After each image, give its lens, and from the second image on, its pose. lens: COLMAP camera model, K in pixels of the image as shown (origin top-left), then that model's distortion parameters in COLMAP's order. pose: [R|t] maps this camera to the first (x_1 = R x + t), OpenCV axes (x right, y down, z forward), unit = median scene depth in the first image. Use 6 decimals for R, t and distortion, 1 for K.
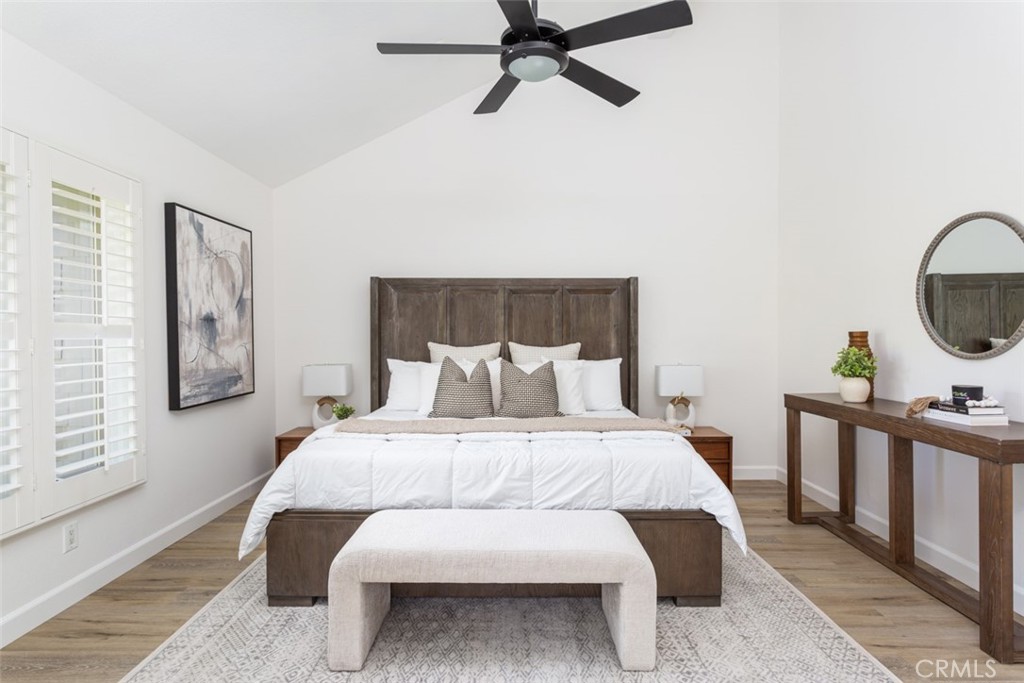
lens RADIAL K [[544.1, 0, 512.0], [0, 544.1, 341.5], [0, 0, 1]] dist [-0.003973, -0.000339]
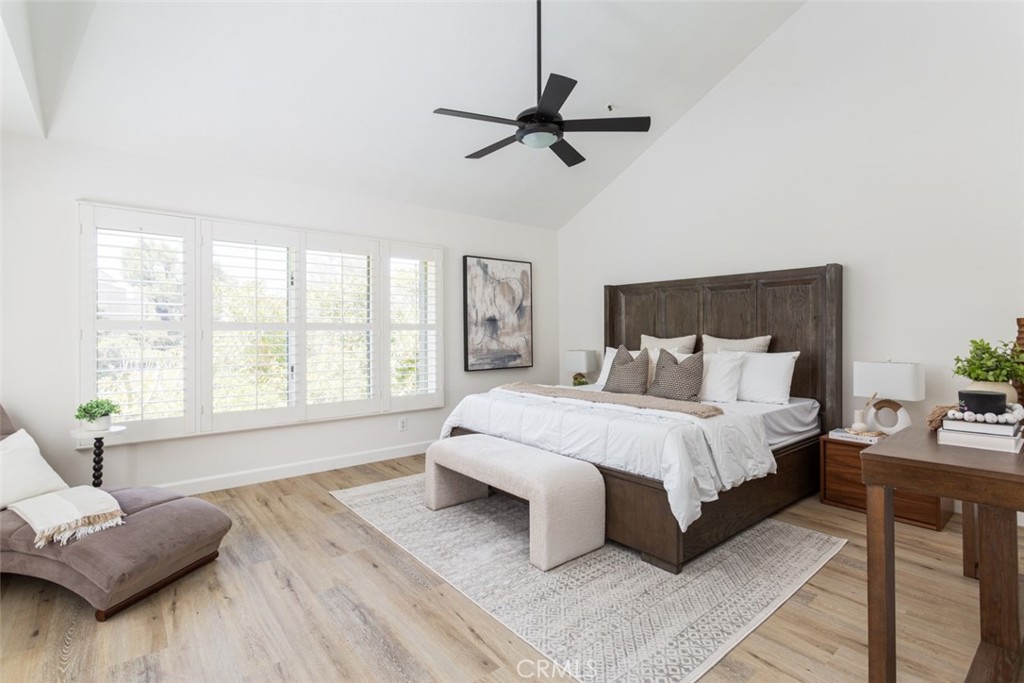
lens RADIAL K [[482.0, 0, 513.3], [0, 482.0, 335.2], [0, 0, 1]] dist [-0.002357, -0.000445]
pose [[0.641528, 0.003598, -0.767091, 0.642450], [-0.008879, 0.999957, -0.002735, 0.010494], [0.767049, 0.008565, 0.641532, 0.091733]]
